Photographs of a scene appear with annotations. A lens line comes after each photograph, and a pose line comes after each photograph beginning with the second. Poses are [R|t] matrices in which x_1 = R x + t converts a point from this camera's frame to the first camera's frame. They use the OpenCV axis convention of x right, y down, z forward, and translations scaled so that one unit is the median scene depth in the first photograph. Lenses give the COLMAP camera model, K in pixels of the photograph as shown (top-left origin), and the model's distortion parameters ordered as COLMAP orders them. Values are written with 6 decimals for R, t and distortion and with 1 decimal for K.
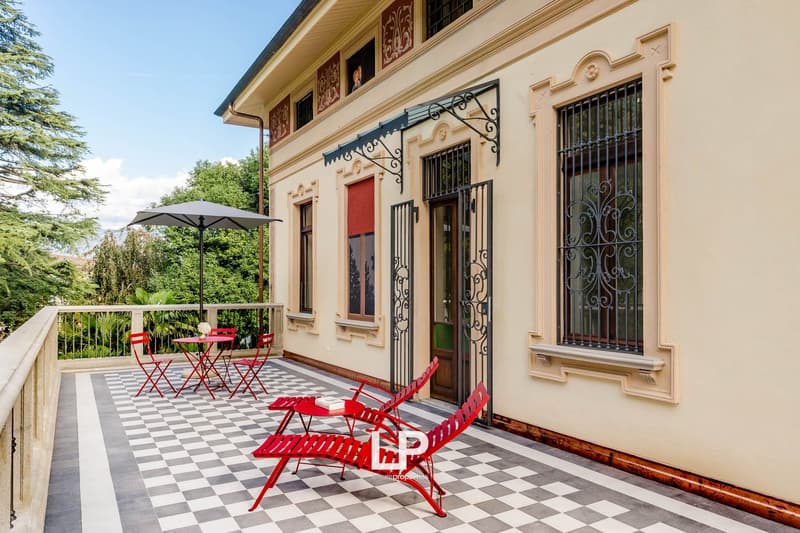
lens RADIAL K [[549.8, 0, 400.0], [0, 549.8, 288.3], [0, 0, 1]] dist [0.005546, 0.001780]
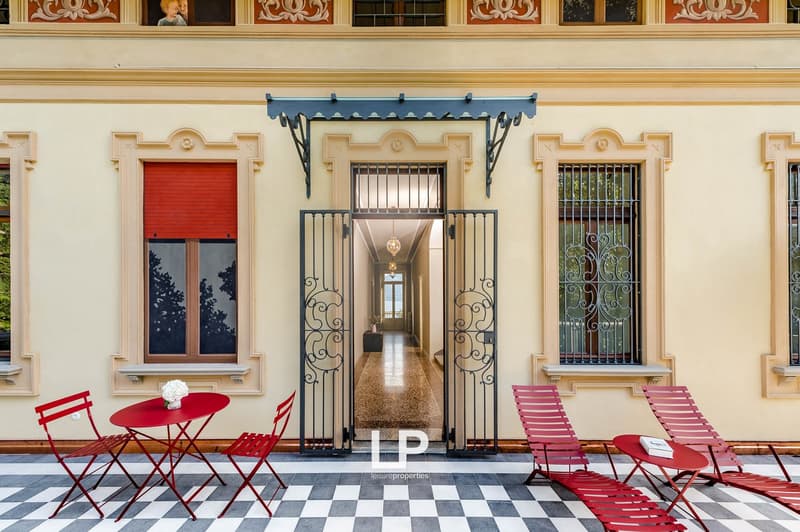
lens RADIAL K [[353.3, 0, 397.0], [0, 353.3, 314.7], [0, 0, 1]] dist [0.012412, -0.000157]
pose [[0.510759, 0.001238, 0.859723, -0.394561], [0.001037, 0.999997, -0.002056, -0.002586], [-0.859723, 0.001942, 0.510756, 0.666555]]
